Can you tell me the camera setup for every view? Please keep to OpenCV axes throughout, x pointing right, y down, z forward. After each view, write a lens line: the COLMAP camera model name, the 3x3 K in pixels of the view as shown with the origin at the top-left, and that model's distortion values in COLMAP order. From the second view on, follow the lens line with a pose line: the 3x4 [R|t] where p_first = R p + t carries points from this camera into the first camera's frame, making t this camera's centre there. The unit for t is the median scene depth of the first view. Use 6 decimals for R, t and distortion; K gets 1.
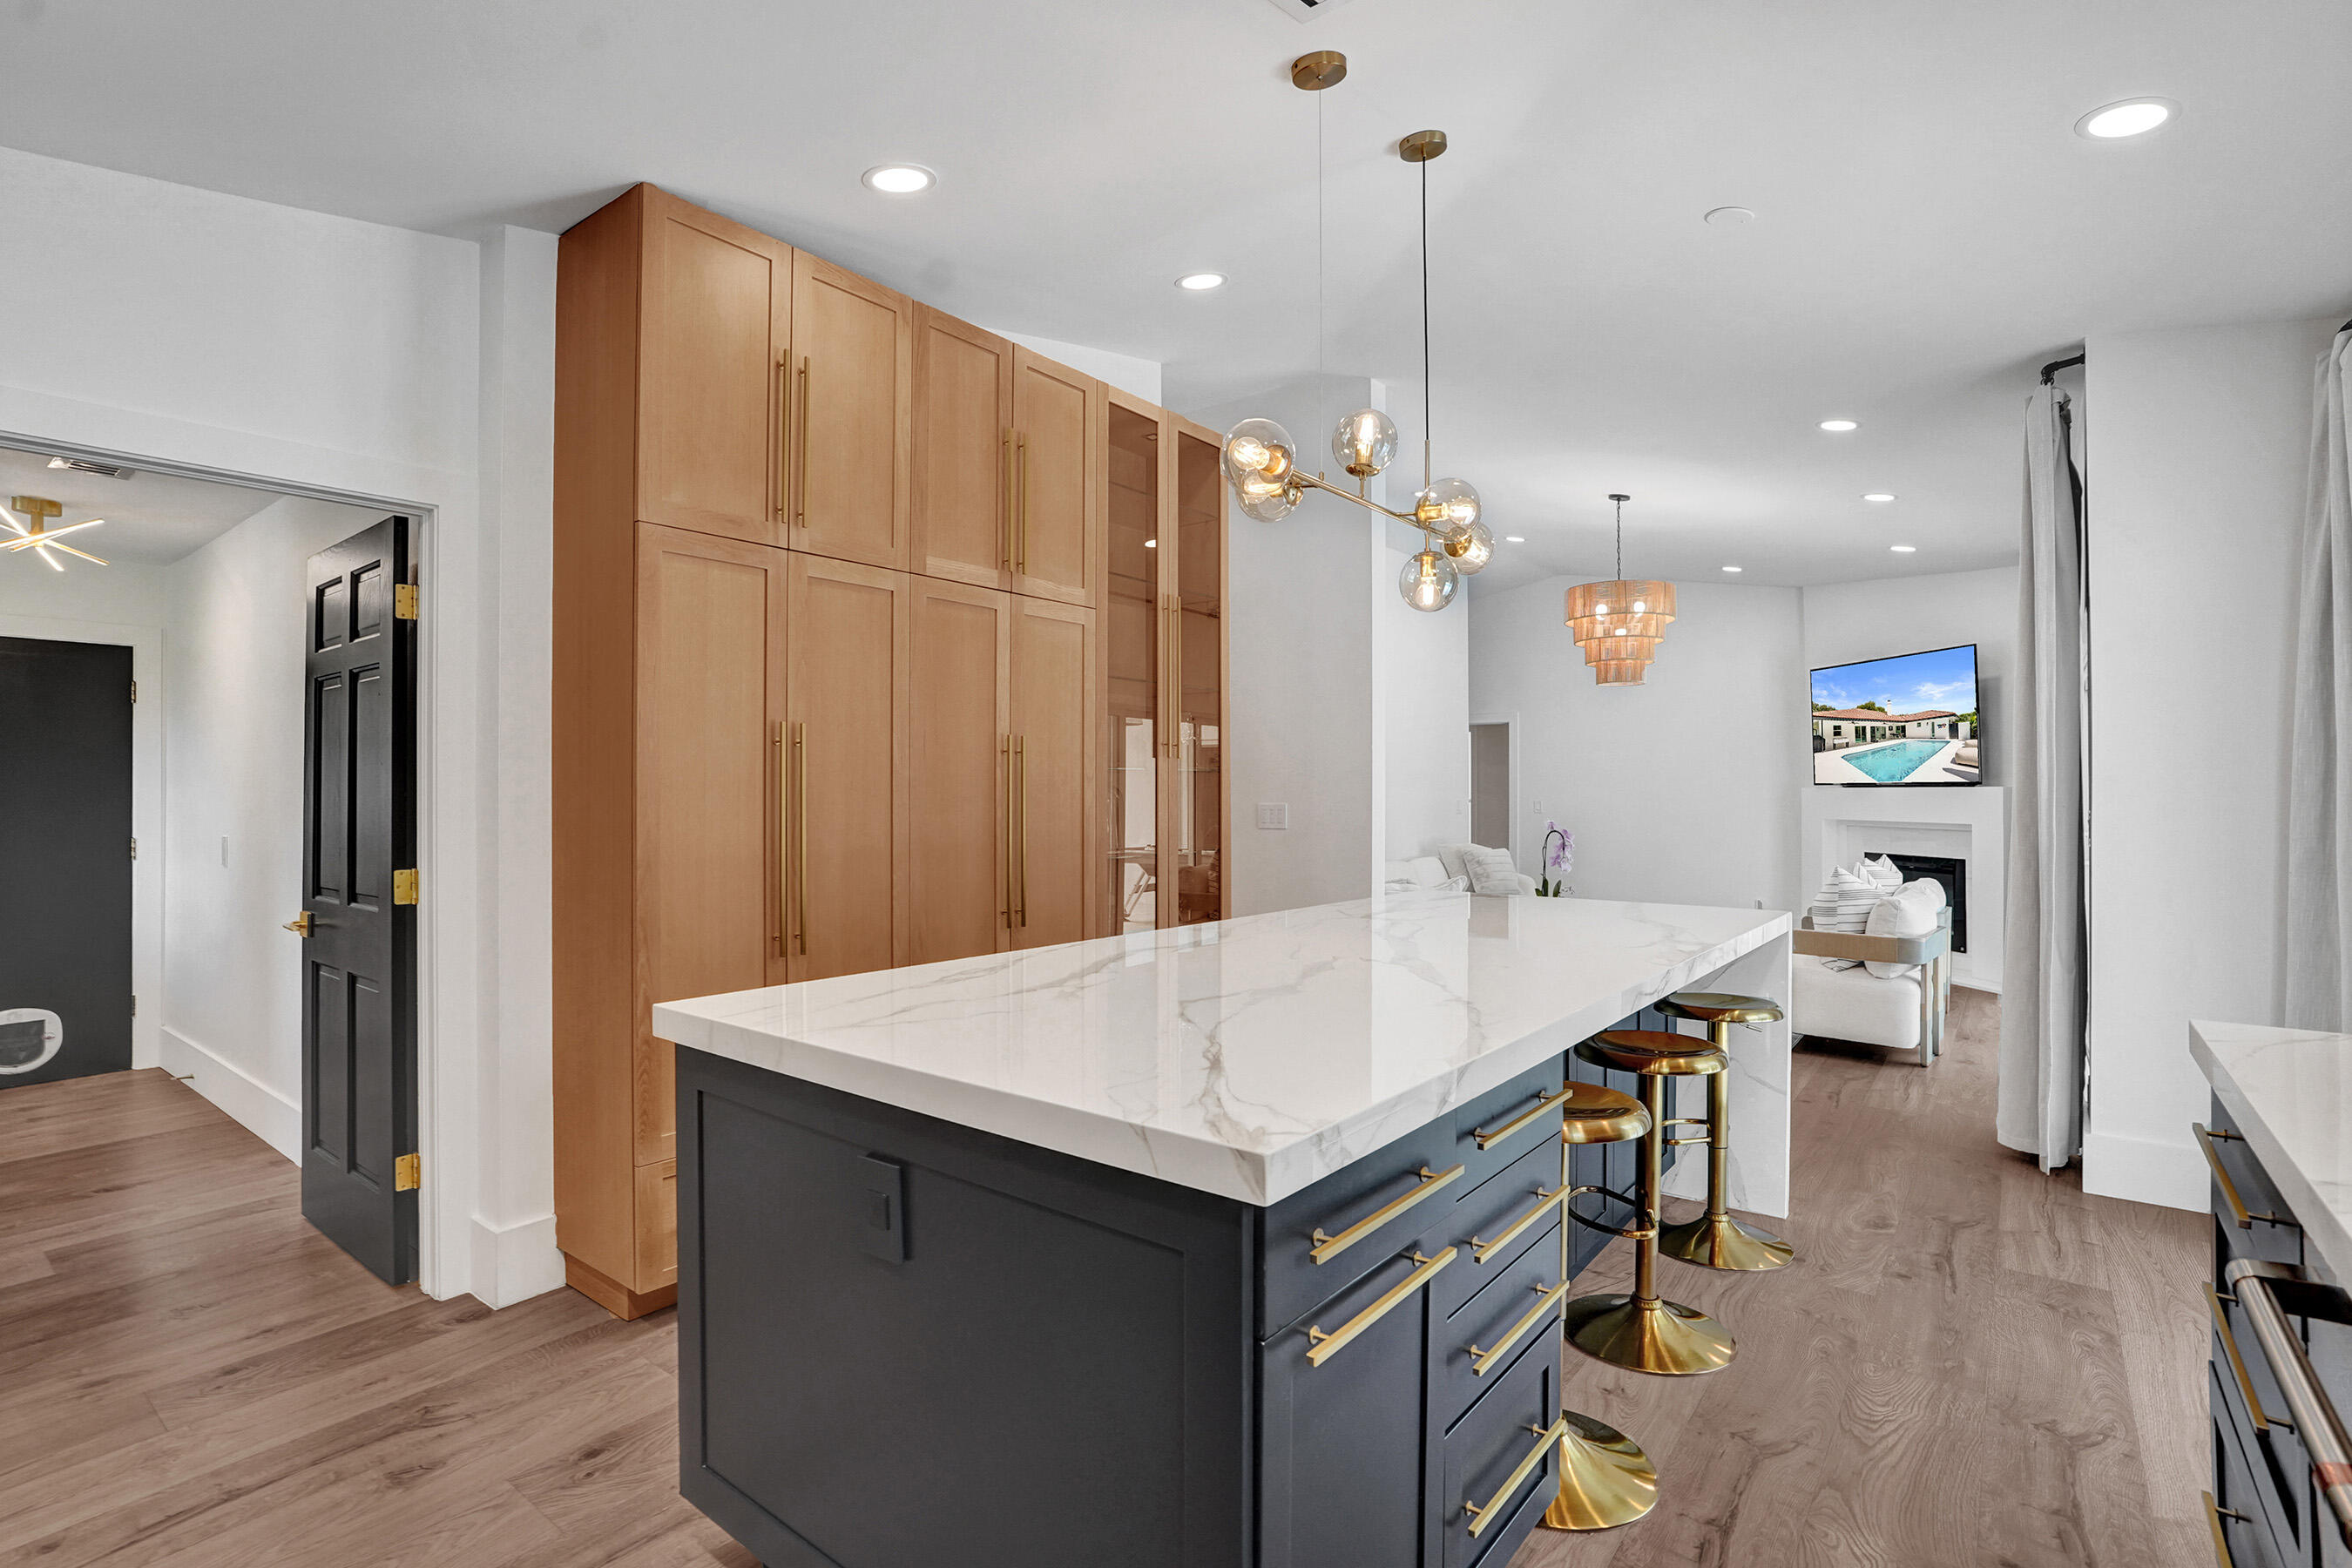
lens RADIAL K [[1118.5, 0, 1170.6], [0, 1118.5, 796.7], [0, 0, 1]] dist [-0.041937, 0.021034]
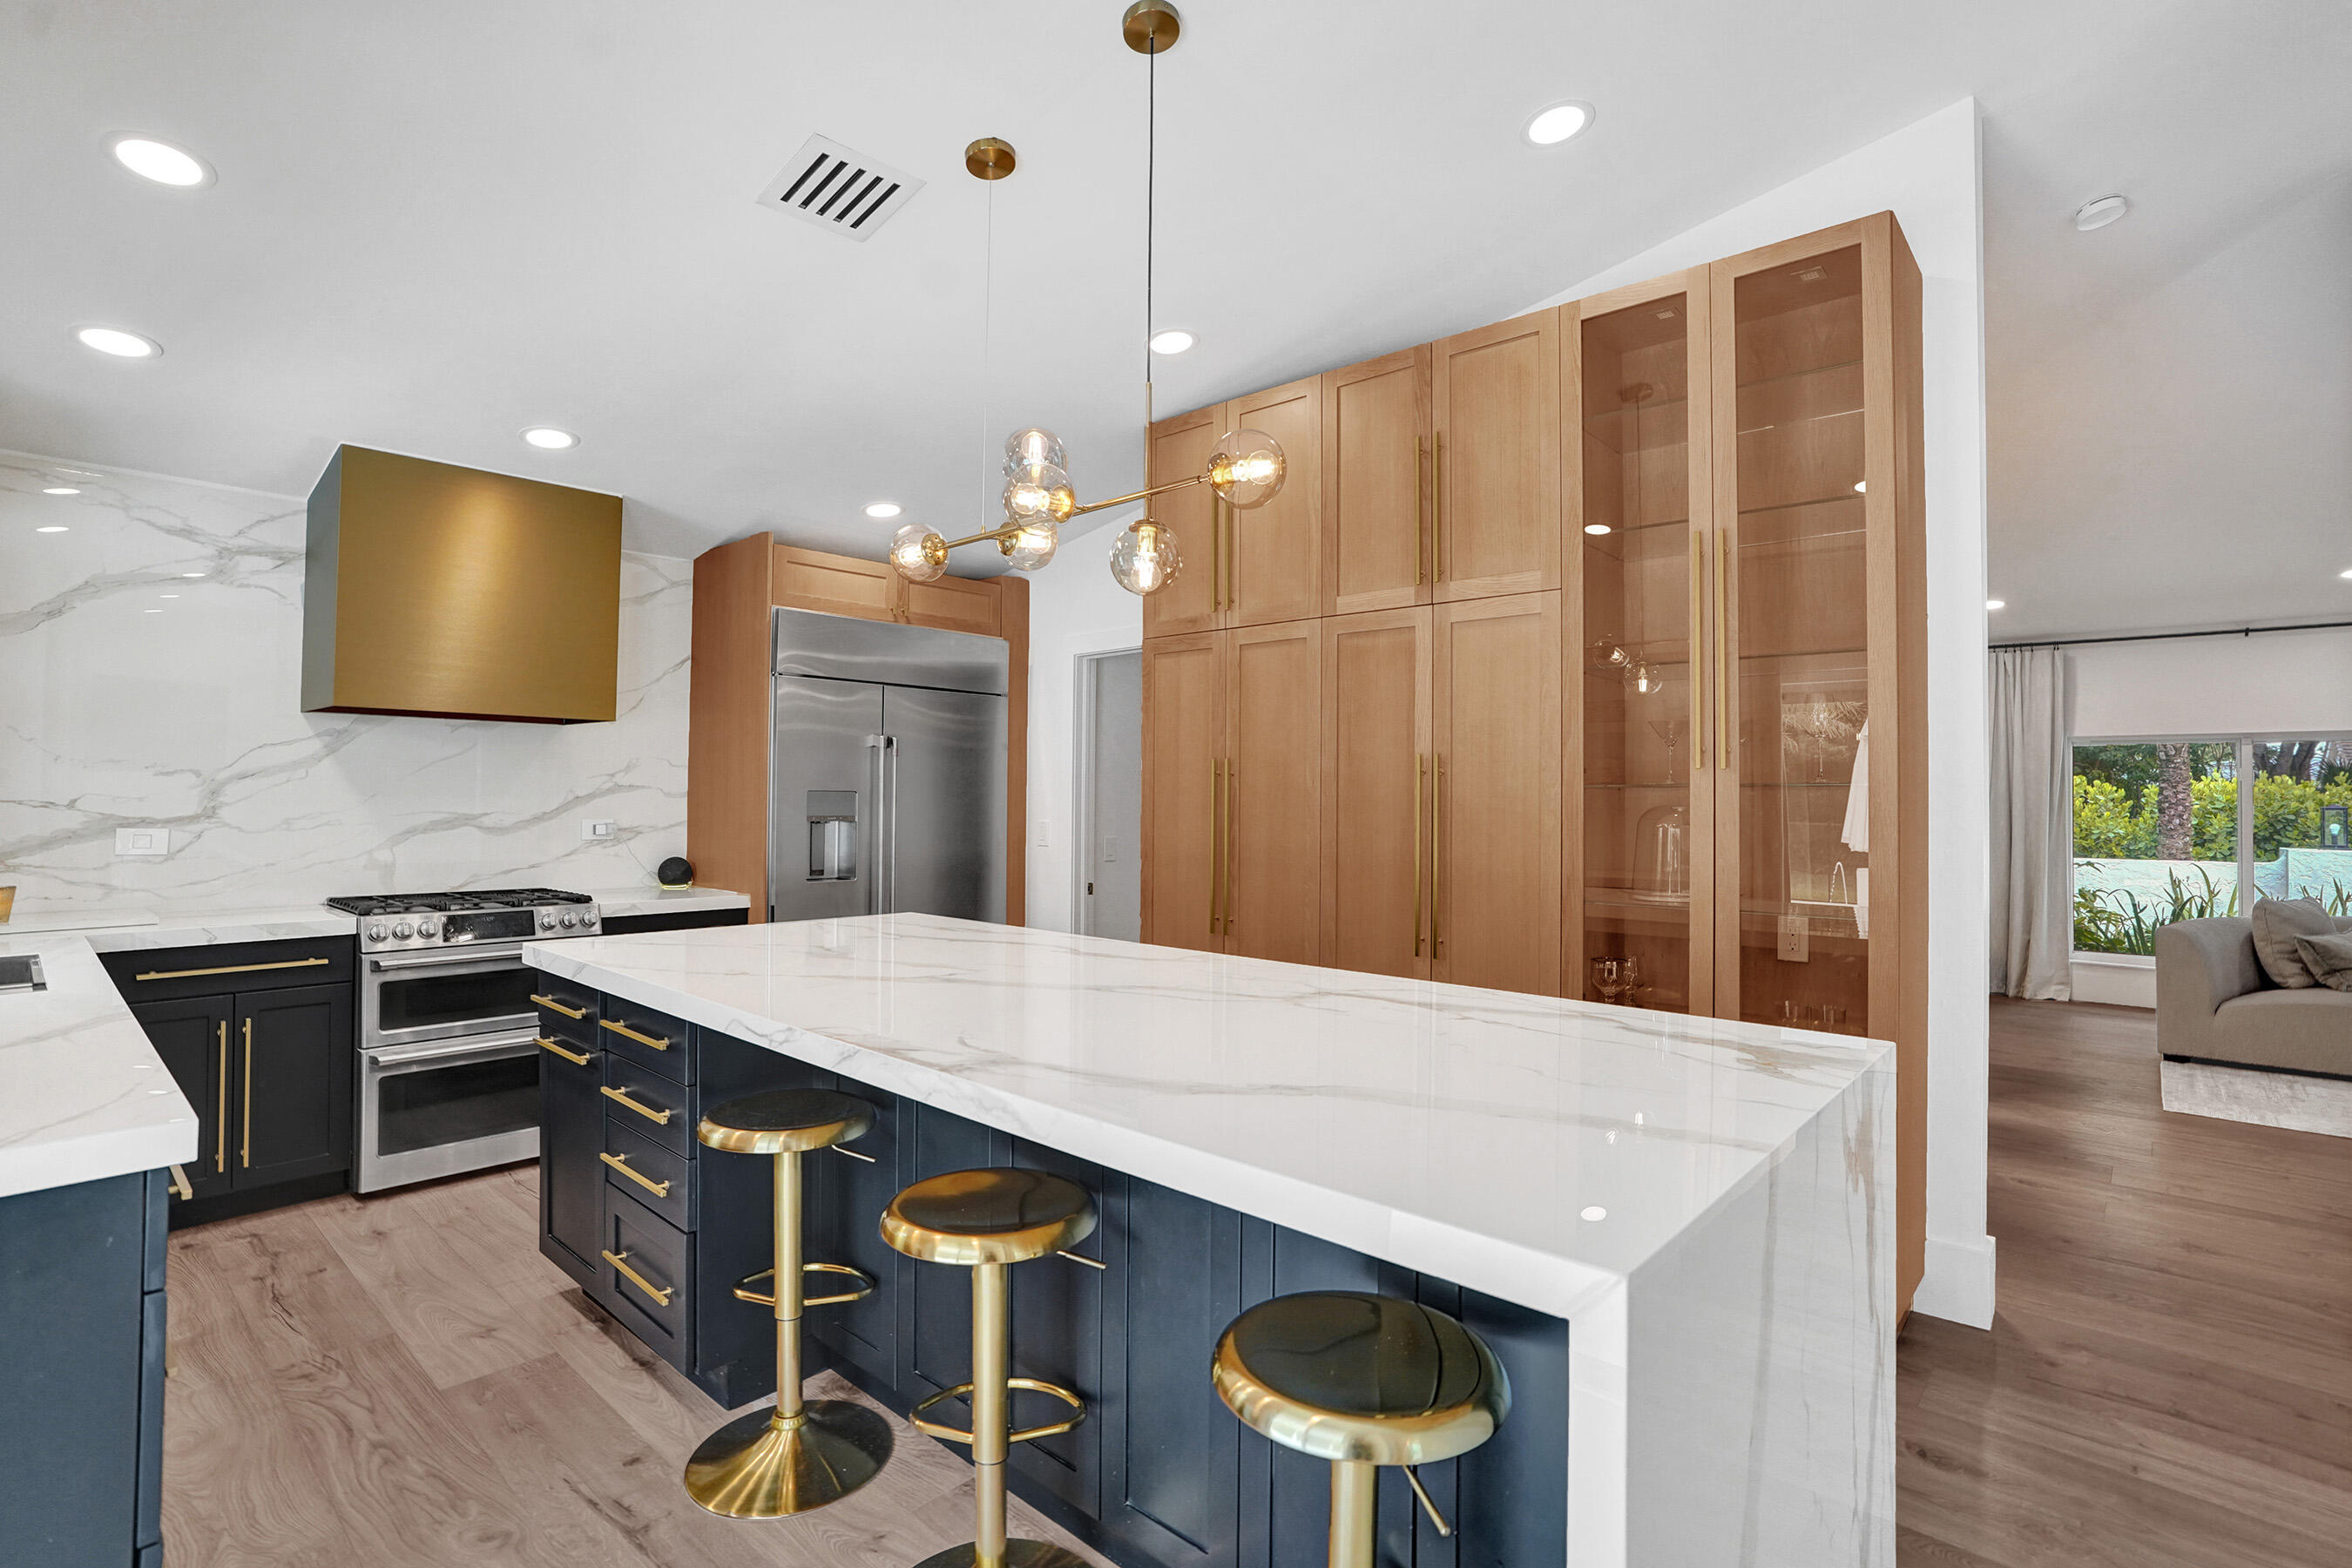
lens RADIAL K [[1114.8, 0, 1172.7], [0, 1114.8, 770.6], [0, 0, 1]] dist [-0.064225, 0.034085]
pose [[-0.078676, -0.025563, -0.996572, 0.865881], [-0.005847, 0.999666, -0.025180, -0.017589], [0.996883, 0.003846, -0.078799, 0.914536]]
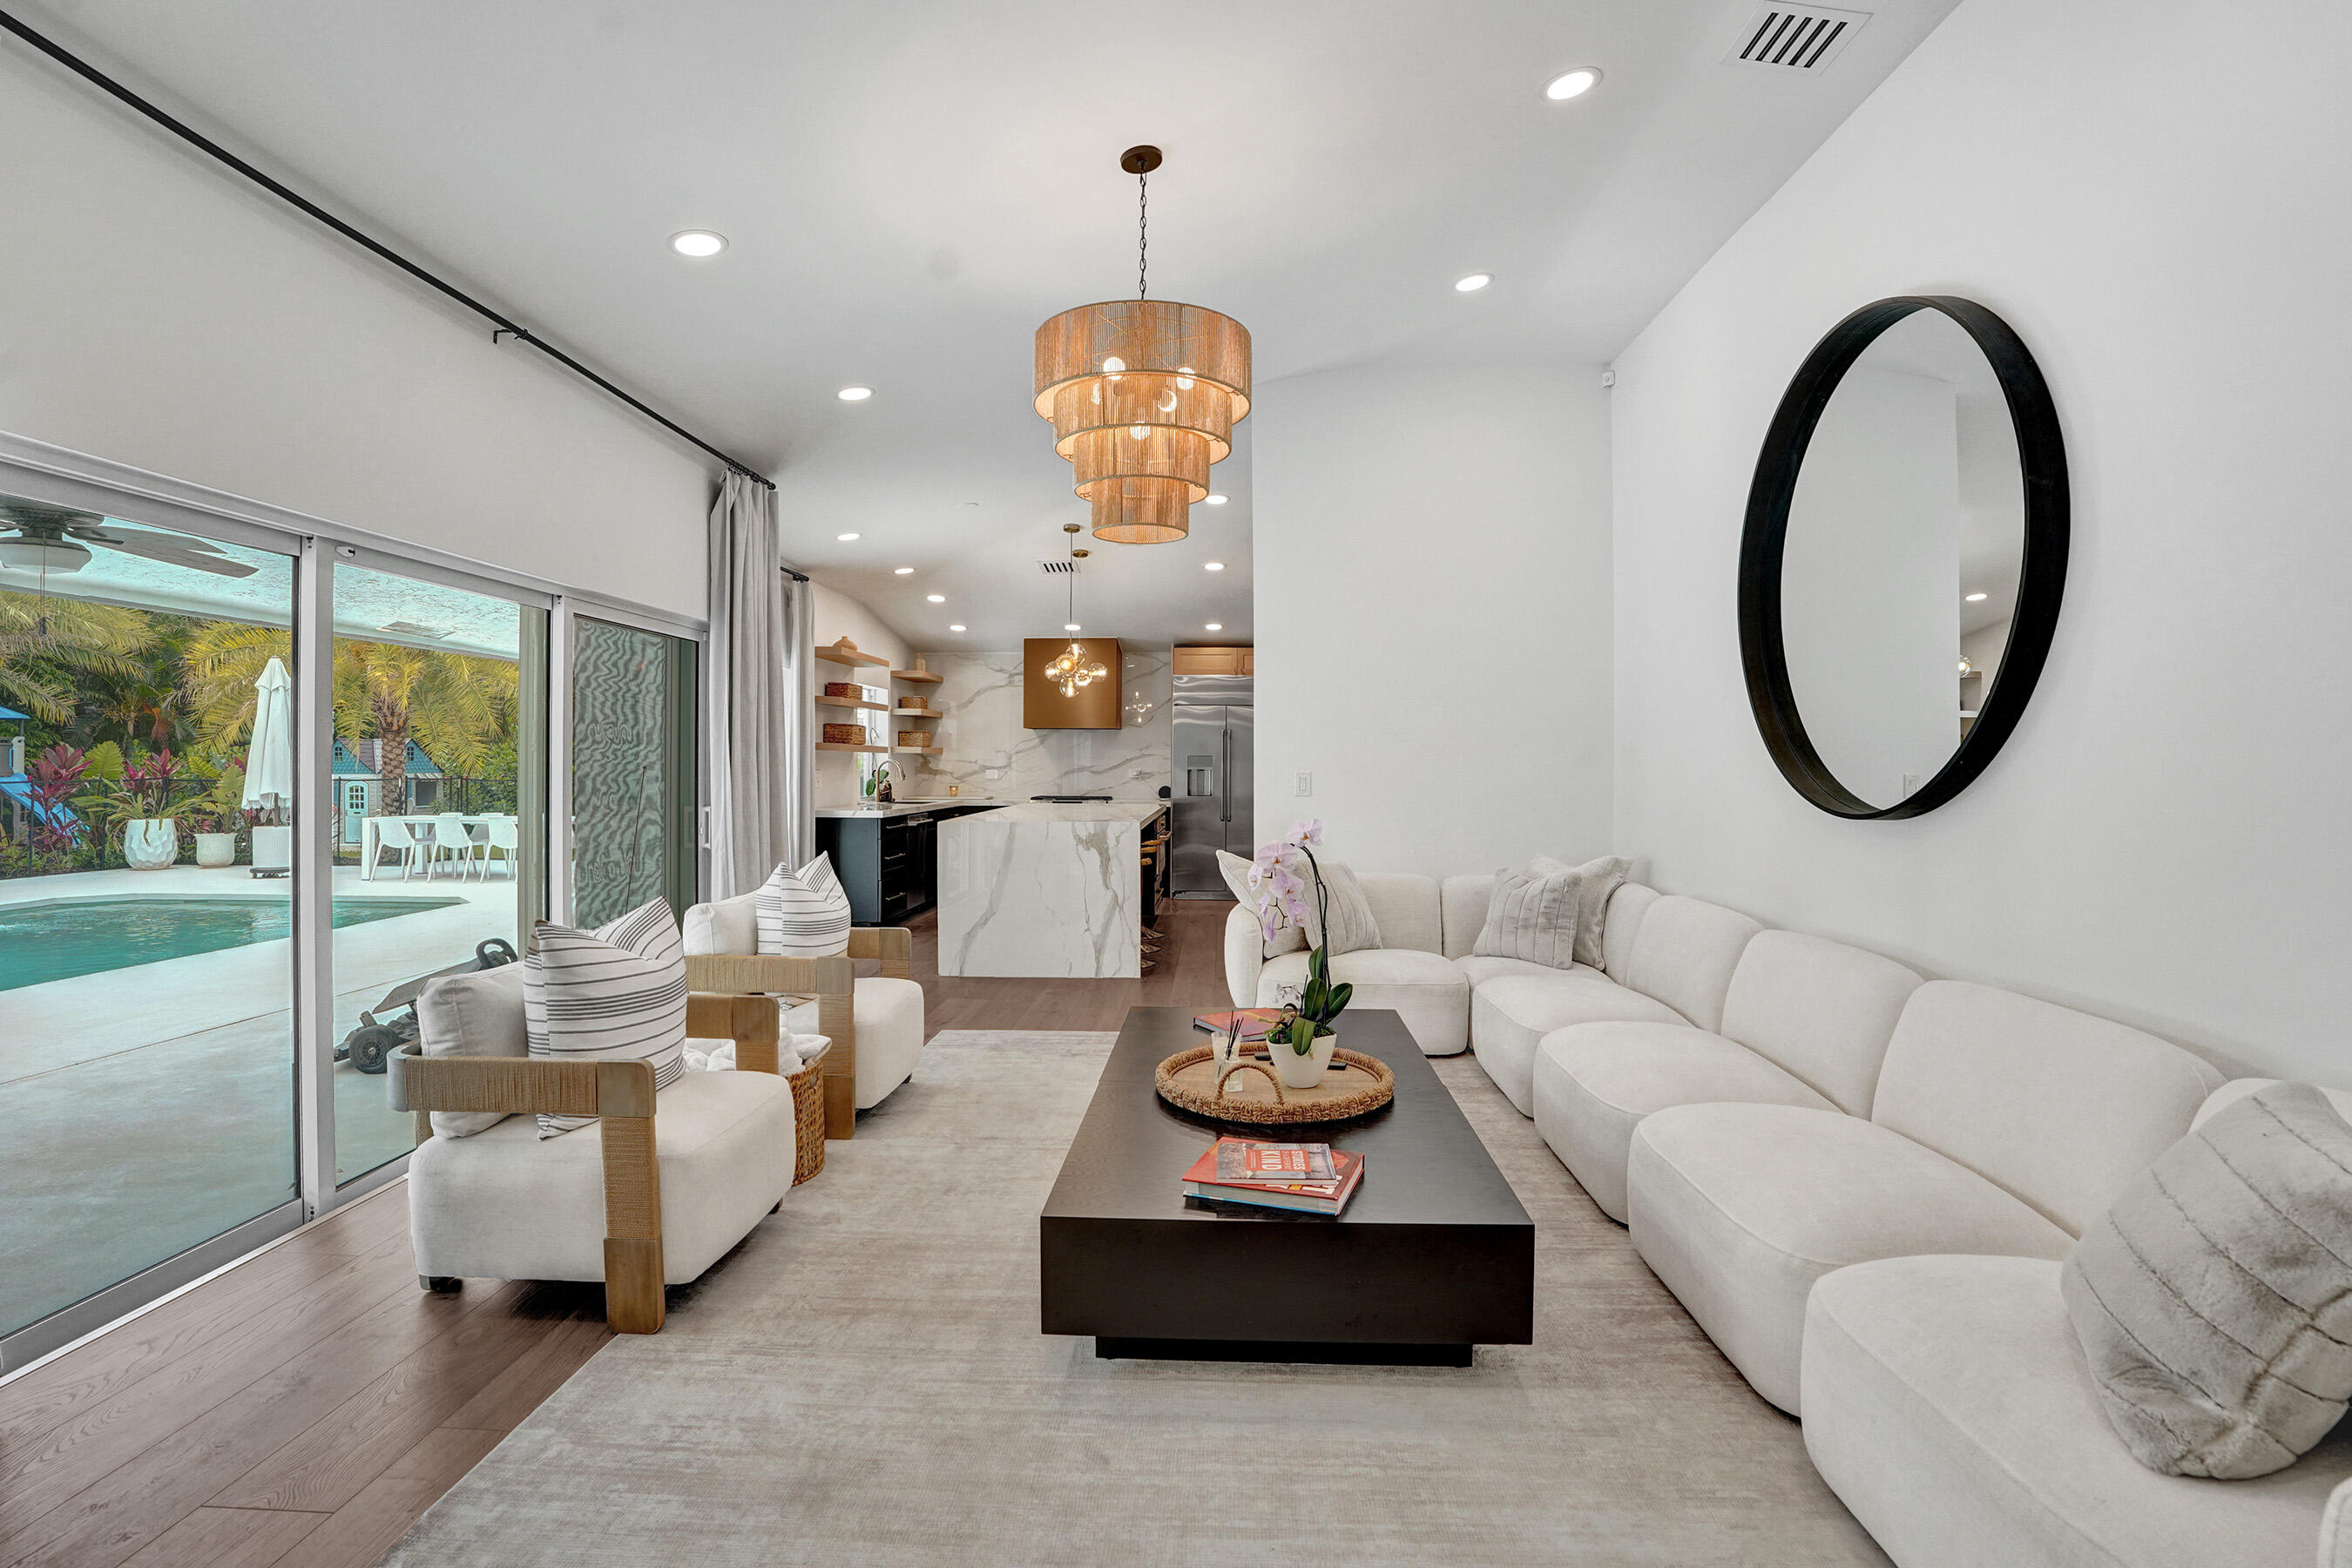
lens RADIAL K [[1114.8, 0, 1172.7], [0, 1114.8, 770.6], [0, 0, 1]] dist [-0.064225, 0.034085]
pose [[-0.814364, -0.002409, -0.580350, 1.385705], [-0.005226, 0.999981, 0.003182, 0.005919], [0.580331, 0.005625, -0.814361, 2.888806]]
